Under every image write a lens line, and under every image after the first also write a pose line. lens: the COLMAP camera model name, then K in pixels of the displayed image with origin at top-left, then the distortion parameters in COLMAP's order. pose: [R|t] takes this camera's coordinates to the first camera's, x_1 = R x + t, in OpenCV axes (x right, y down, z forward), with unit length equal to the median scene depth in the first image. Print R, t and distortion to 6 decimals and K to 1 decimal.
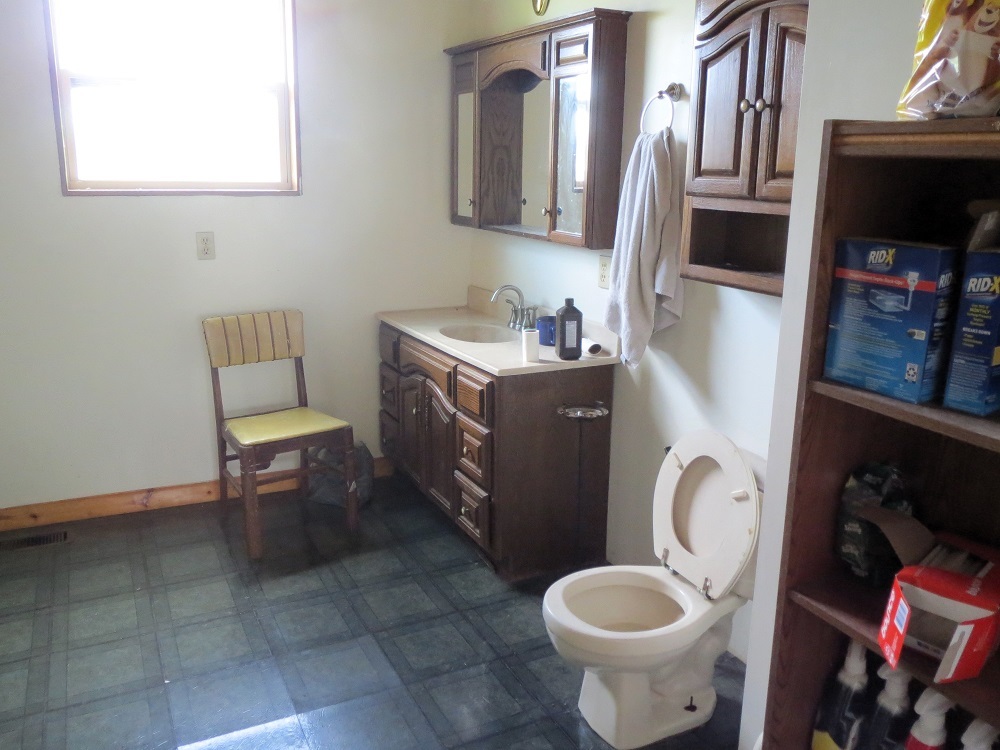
lens RADIAL K [[831.3, 0, 500.1], [0, 831.3, 370.9], [0, 0, 1]] dist [-0.026446, 0.017799]
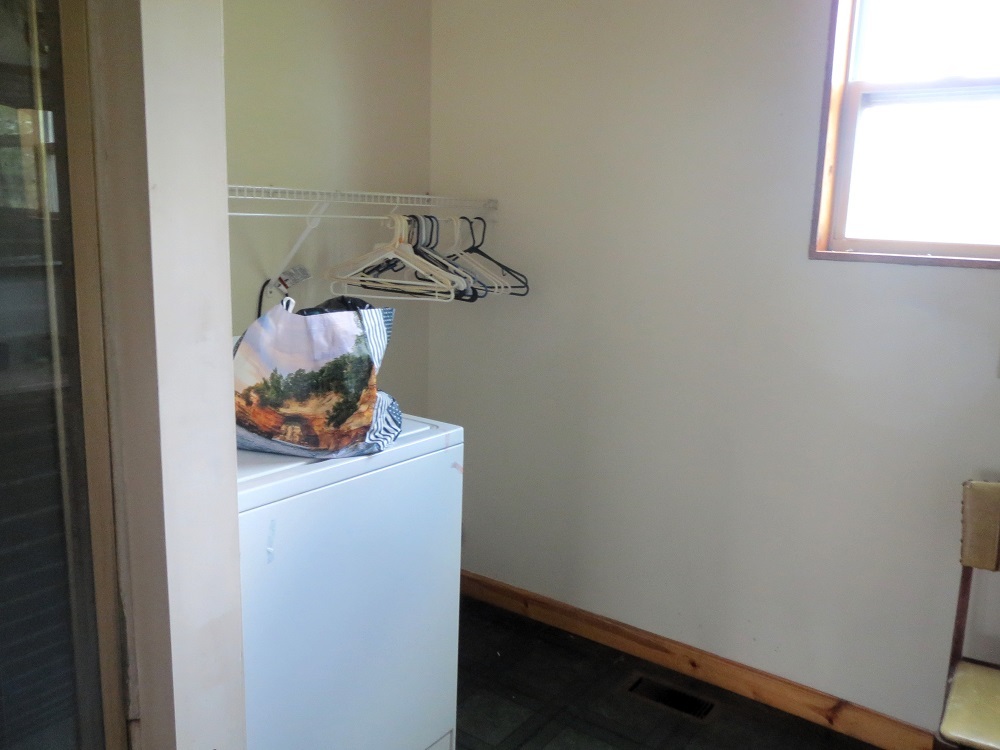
lens RADIAL K [[831.3, 0, 491.6], [0, 831.3, 365.5], [0, 0, 1]] dist [-0.026446, 0.017799]
pose [[0.447041, 0.157643, -0.880513, -0.010789], [-0.230301, 0.971449, 0.056999, -0.095334], [0.864358, 0.177302, 0.470583, 0.421472]]
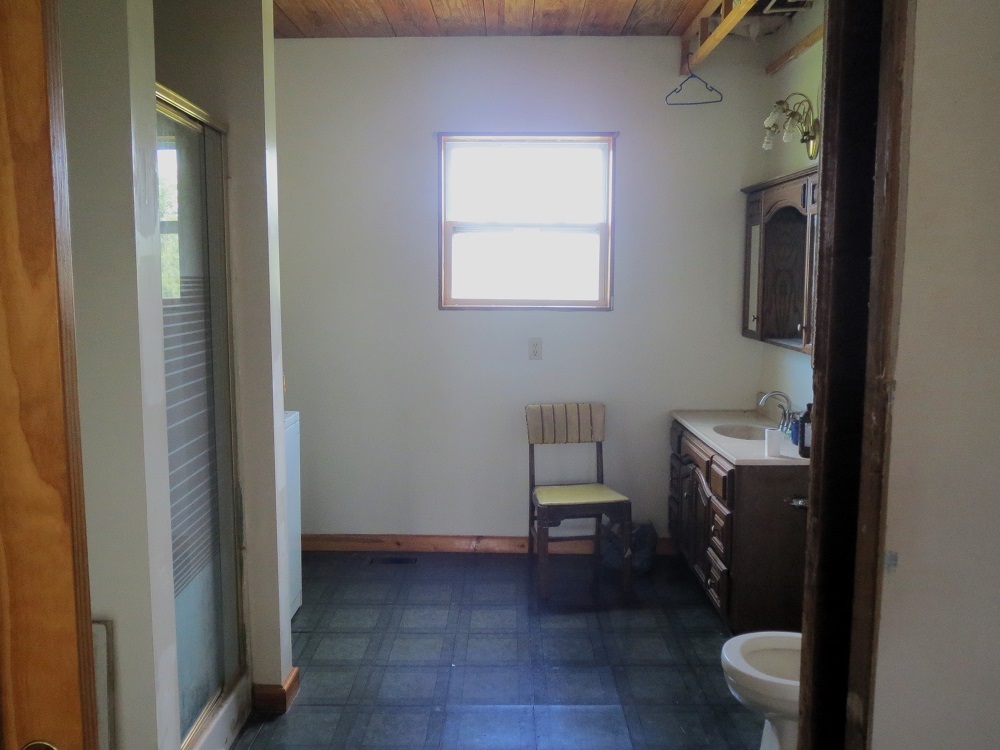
lens RADIAL K [[831.3, 0, 502.1], [0, 831.3, 375.3], [0, 0, 1]] dist [-0.026446, 0.017799]
pose [[0.894312, 0.041188, -0.445545, 0.178219], [-0.097245, 0.989845, -0.103688, 0.028427], [0.436749, 0.136056, 0.889235, -0.165495]]
